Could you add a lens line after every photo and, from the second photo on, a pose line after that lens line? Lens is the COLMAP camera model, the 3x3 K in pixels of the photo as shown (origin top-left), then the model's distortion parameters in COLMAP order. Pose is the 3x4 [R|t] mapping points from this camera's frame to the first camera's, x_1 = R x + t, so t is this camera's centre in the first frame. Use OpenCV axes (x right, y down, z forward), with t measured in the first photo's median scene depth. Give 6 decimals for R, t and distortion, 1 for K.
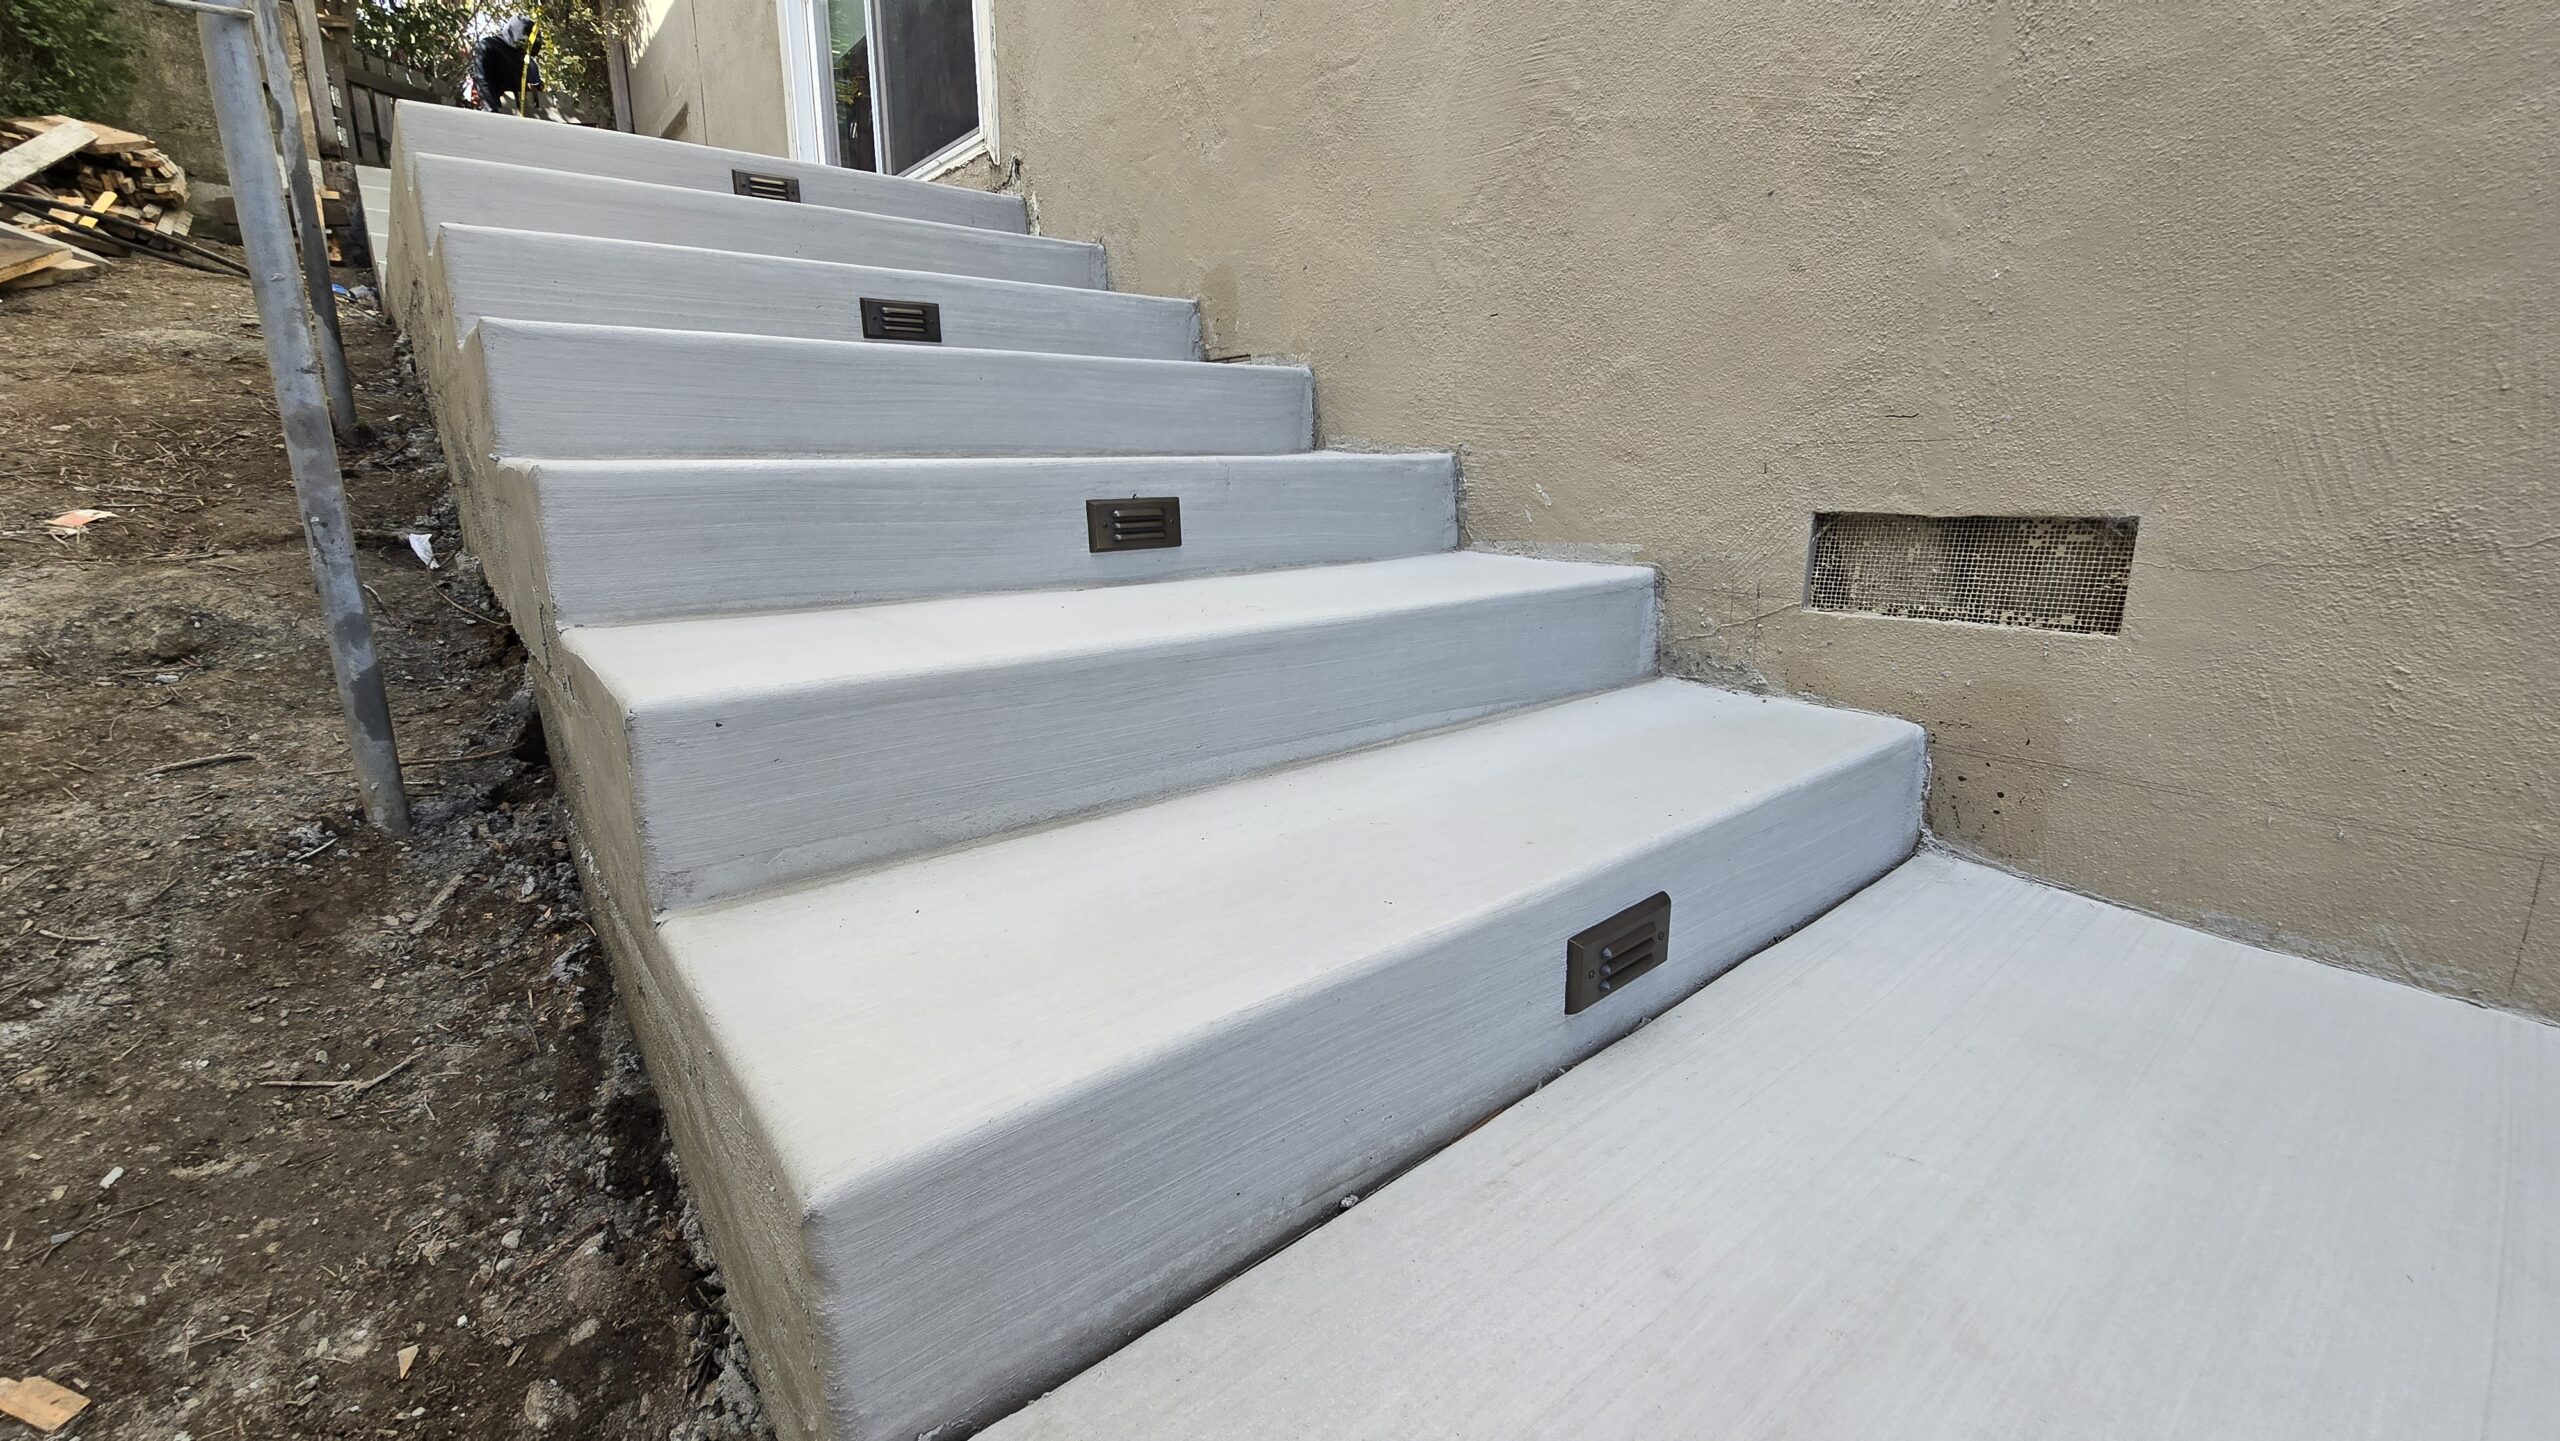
lens RADIAL K [[1050.7, 0, 1285.8], [0, 1050.7, 705.1], [0, 0, 1]] dist [-0.001143, -0.000820]
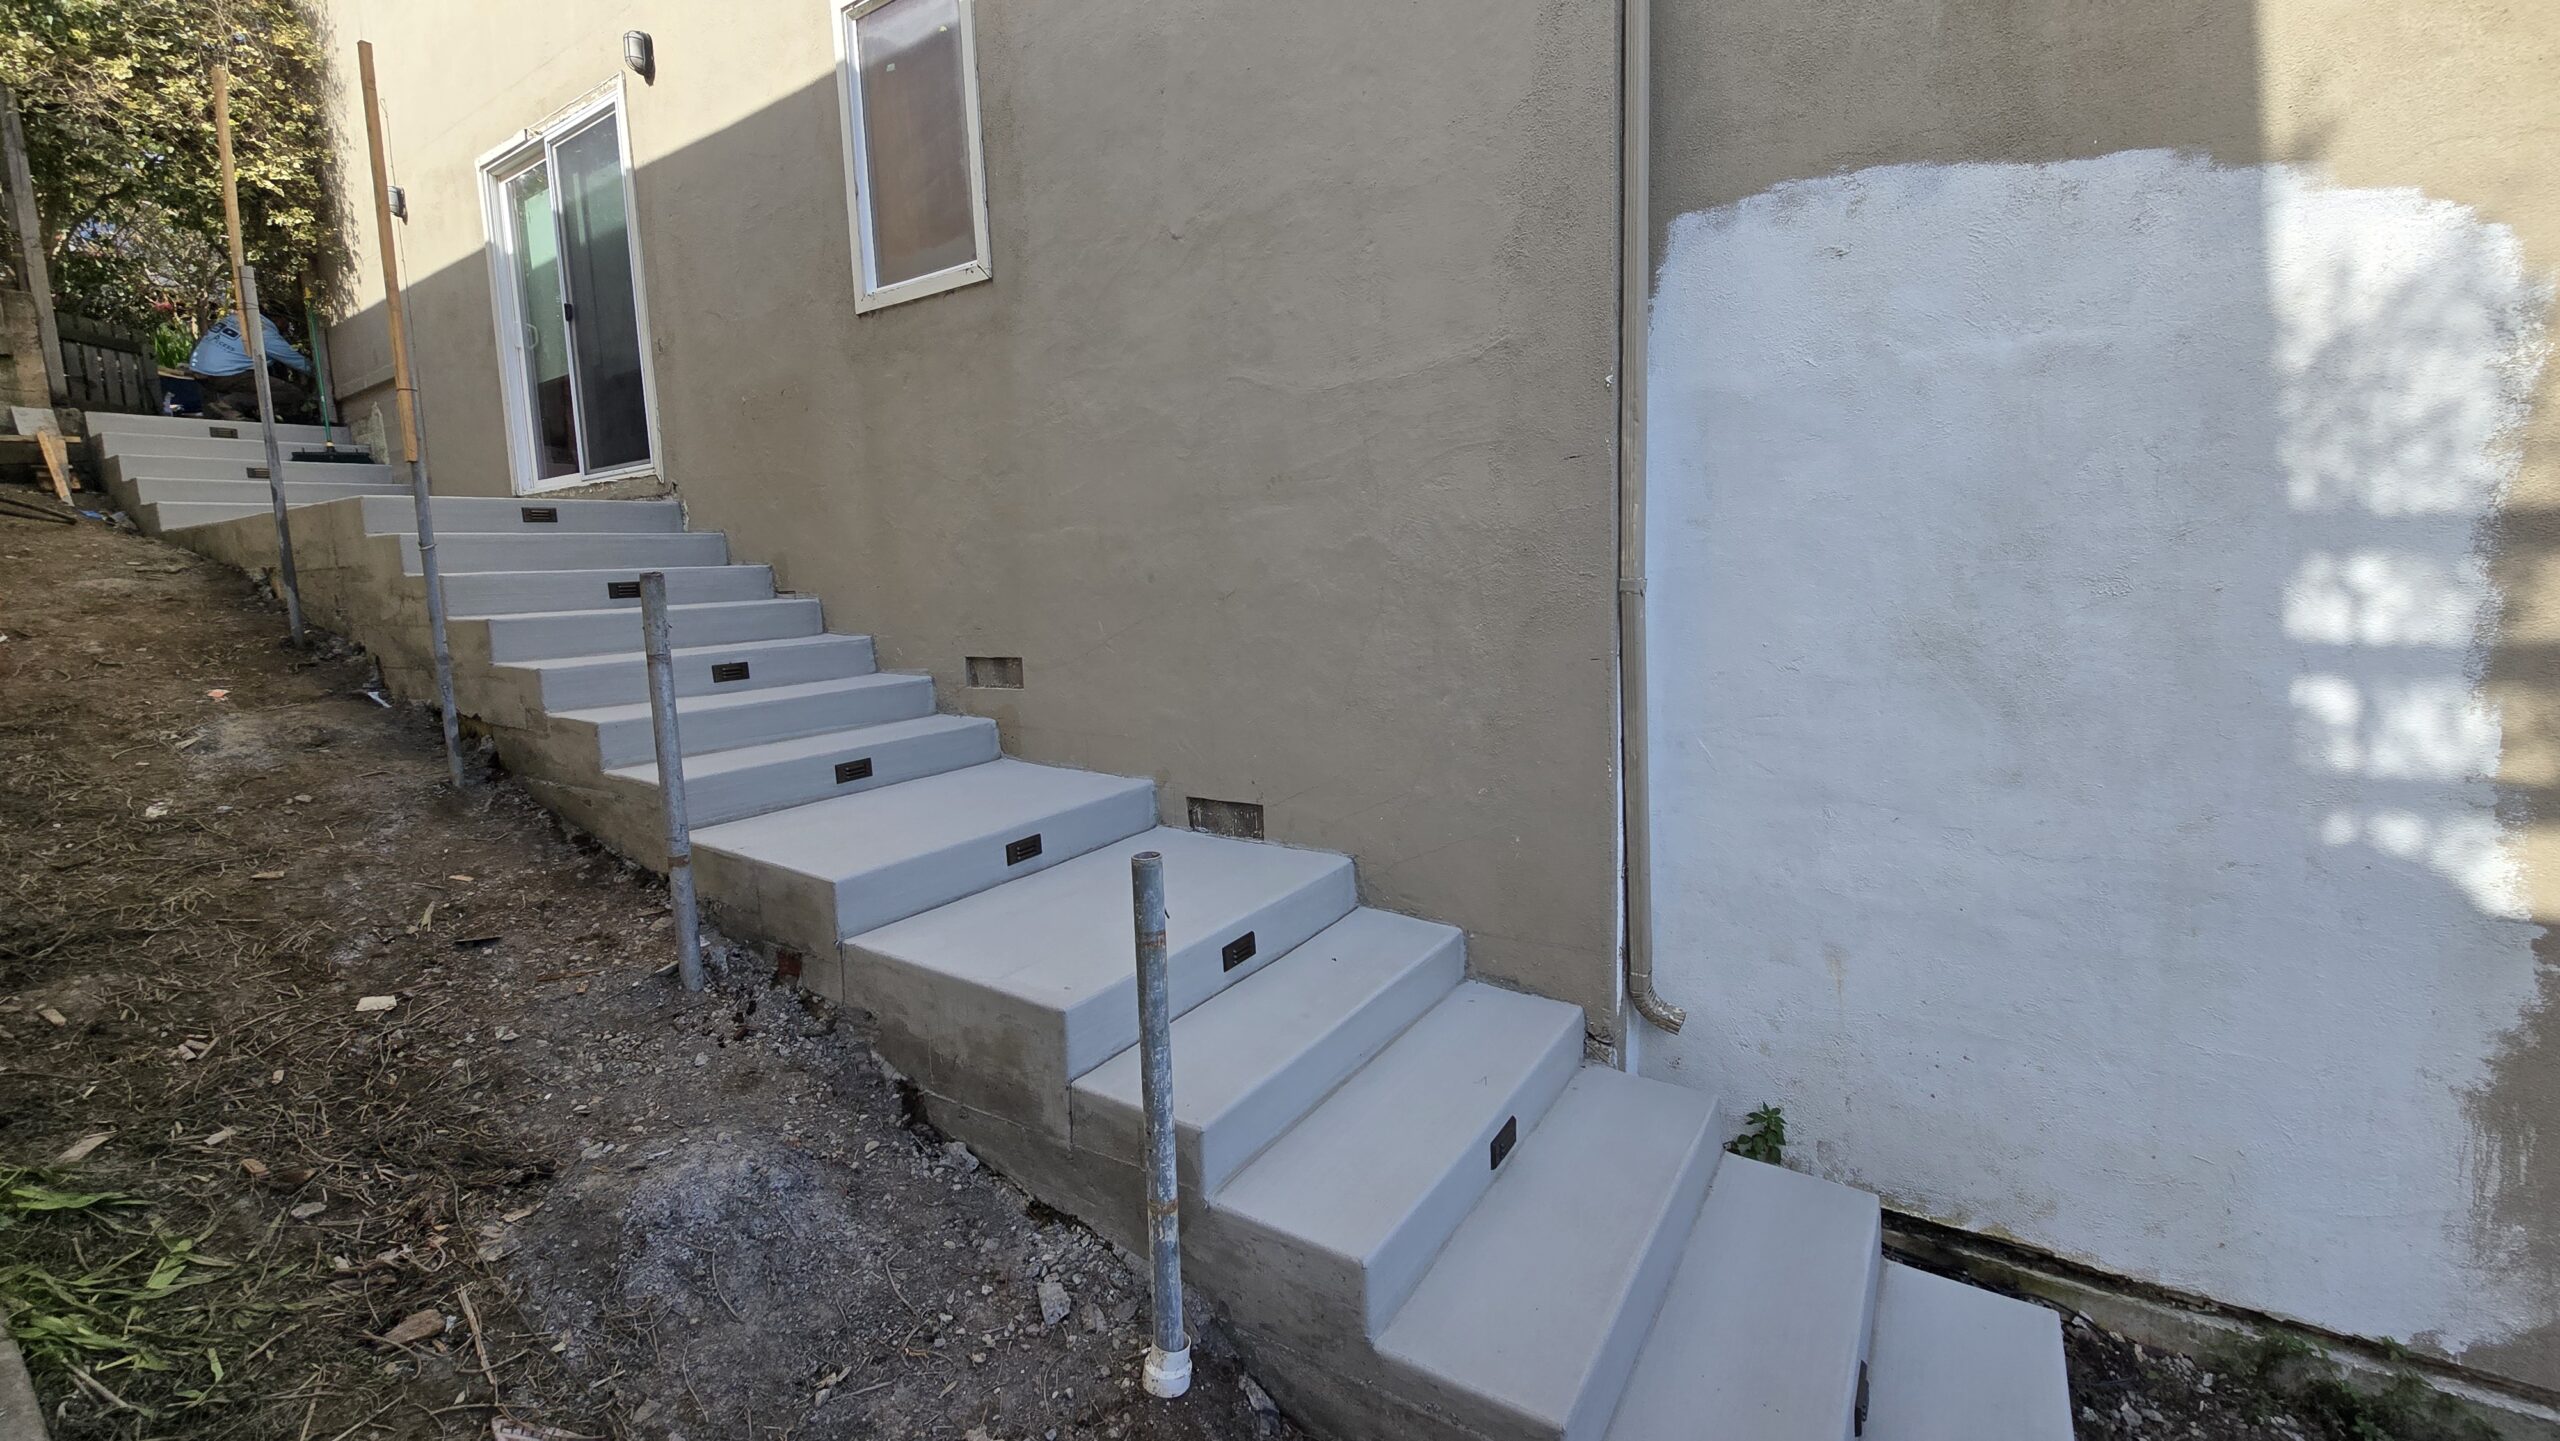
lens RADIAL K [[1050.7, 0, 1276.0], [0, 1050.7, 701.0], [0, 0, 1]] dist [-0.001143, -0.000820]
pose [[0.960023, -0.063582, 0.272605, 0.399271], [0.091640, 0.991584, -0.091449, 0.247771], [-0.264497, 0.112774, 0.957770, -1.724838]]
